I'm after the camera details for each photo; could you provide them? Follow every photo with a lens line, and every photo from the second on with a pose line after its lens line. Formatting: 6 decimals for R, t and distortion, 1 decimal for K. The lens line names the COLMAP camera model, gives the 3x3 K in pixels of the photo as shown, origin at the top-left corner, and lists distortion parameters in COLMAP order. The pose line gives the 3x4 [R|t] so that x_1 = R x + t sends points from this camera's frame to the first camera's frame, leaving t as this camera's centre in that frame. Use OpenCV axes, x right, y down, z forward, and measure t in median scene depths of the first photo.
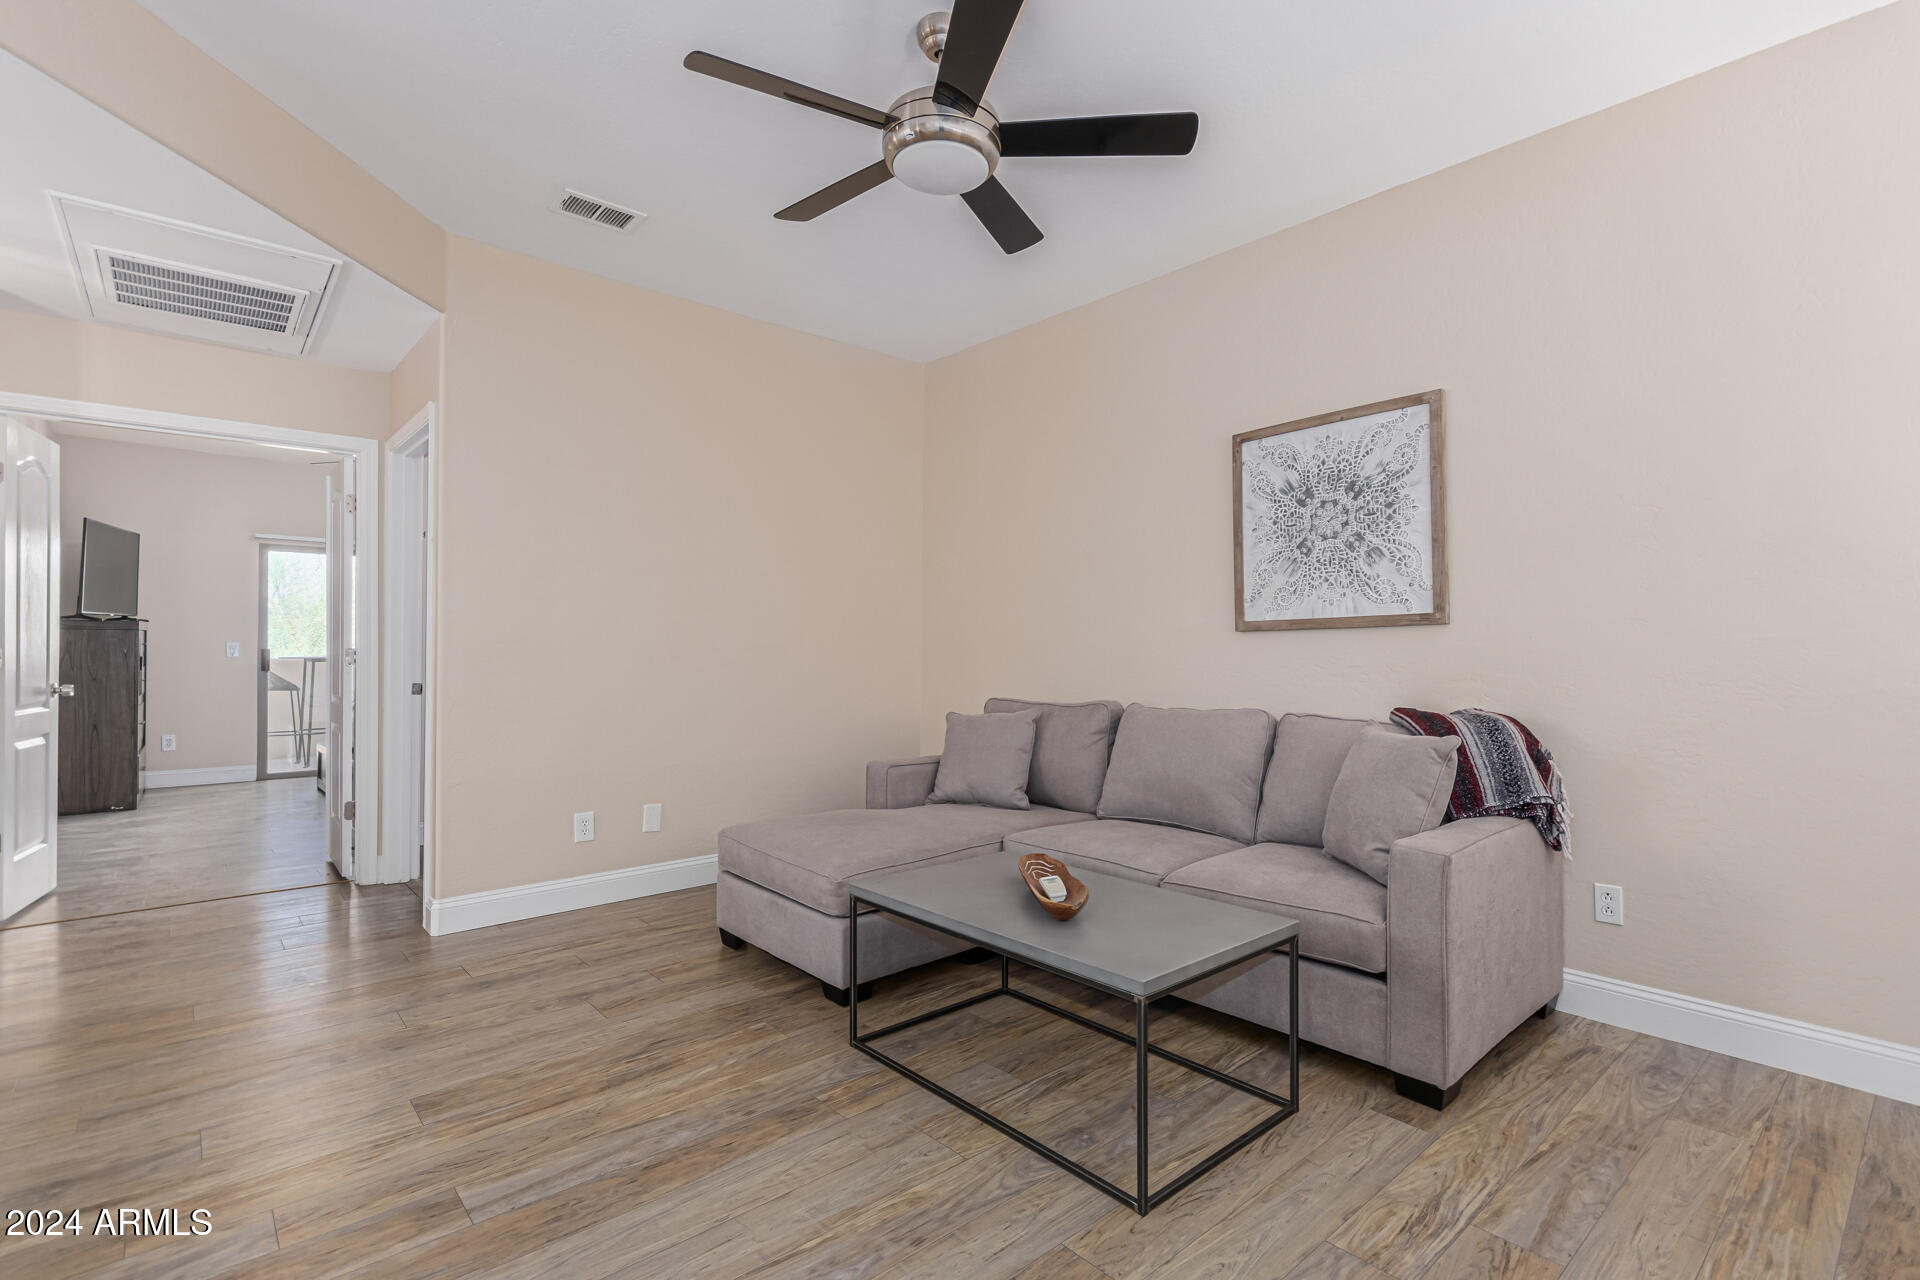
lens RADIAL K [[891.3, 0, 965.7], [0, 891.3, 635.4], [0, 0, 1]] dist [0.000593, 0.000737]
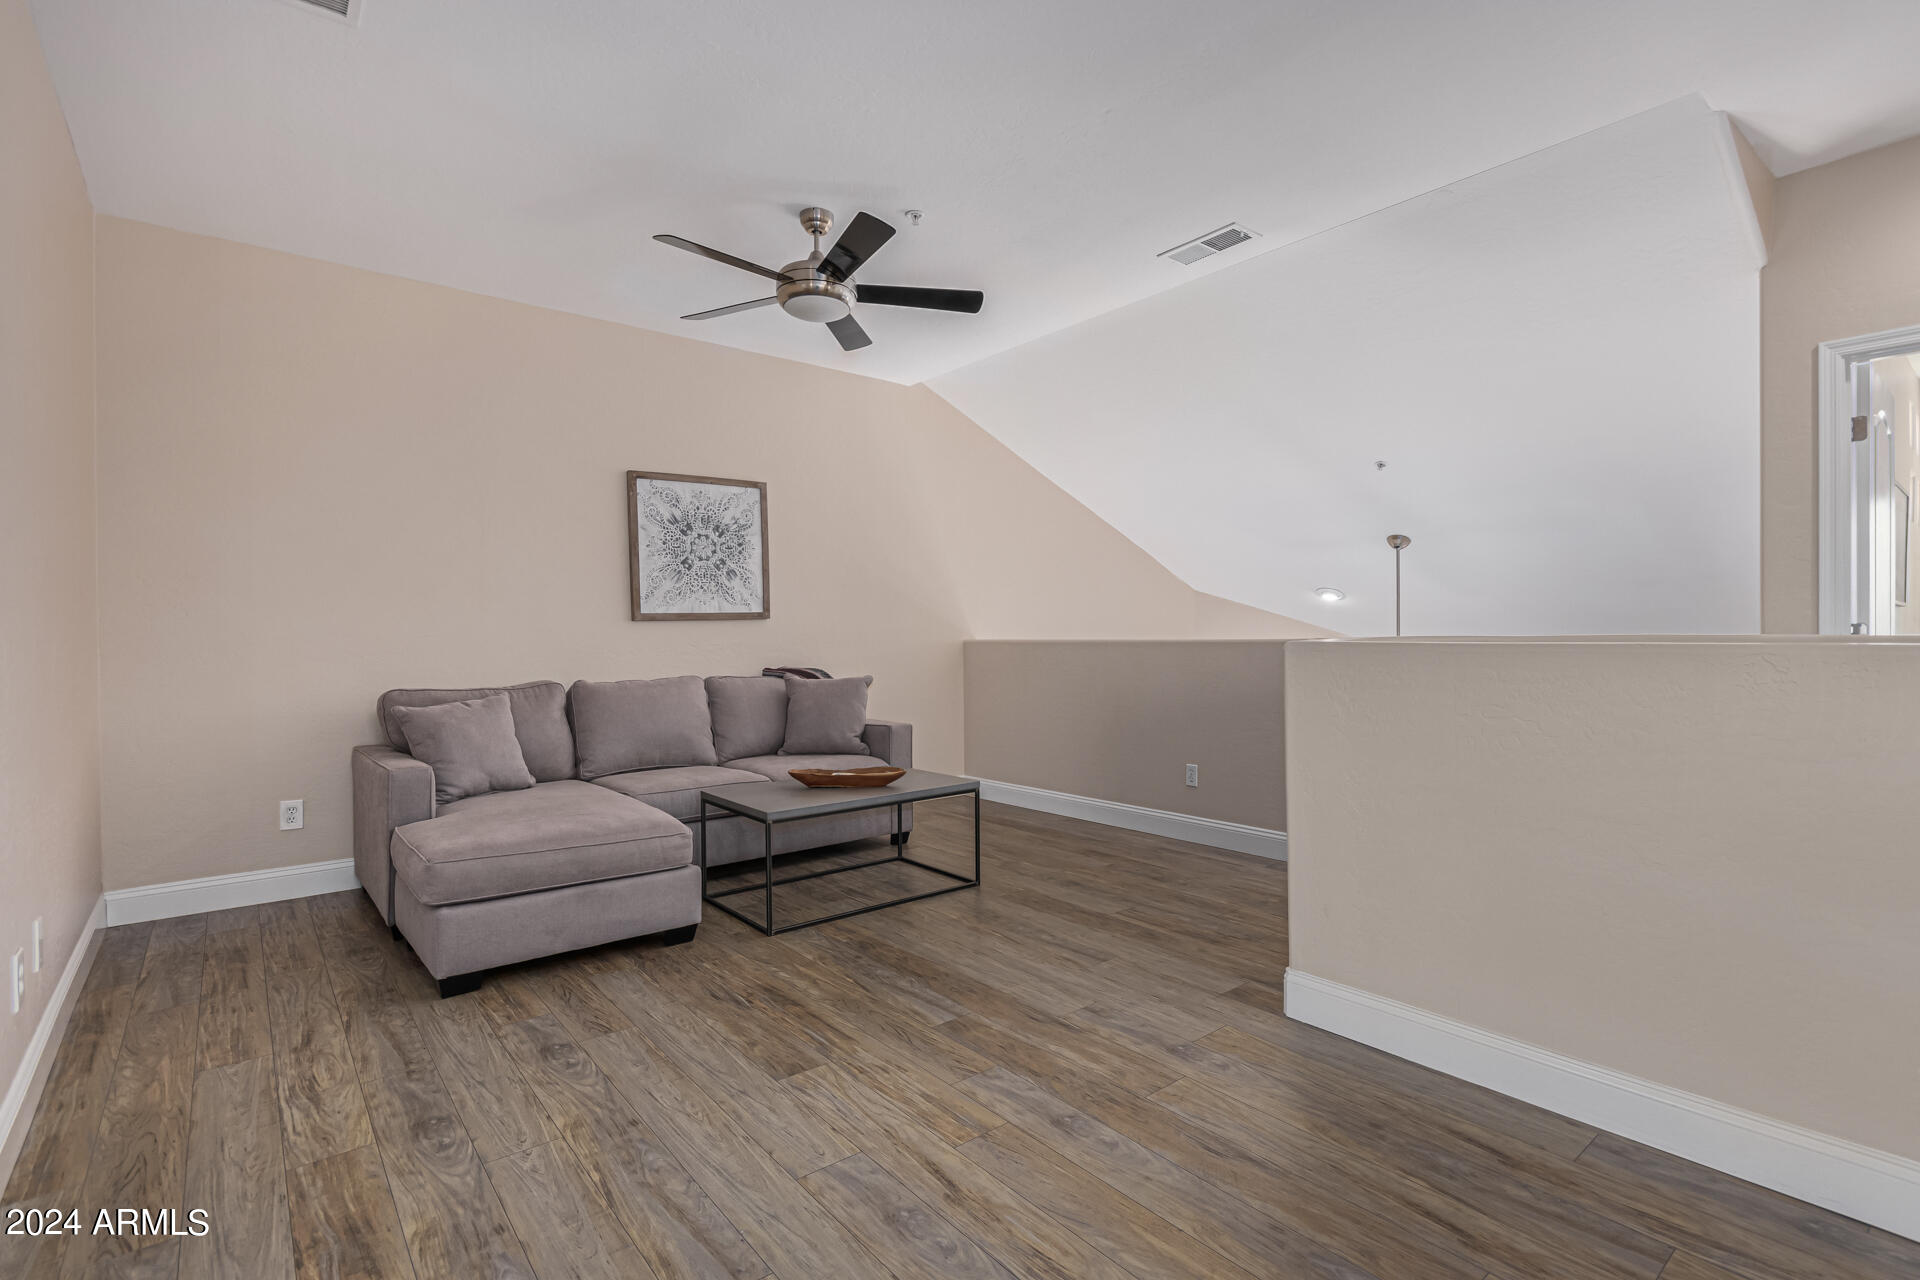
lens RADIAL K [[898.7, 0, 960.0], [0, 898.7, 624.4], [0, 0, 1]] dist [0.000392, 0.000395]
pose [[0.050819, 0.003820, 0.998701, -1.121300], [-0.013041, 0.999910, -0.003161, -0.001279], [-0.998623, -0.012863, 0.050864, 0.508504]]
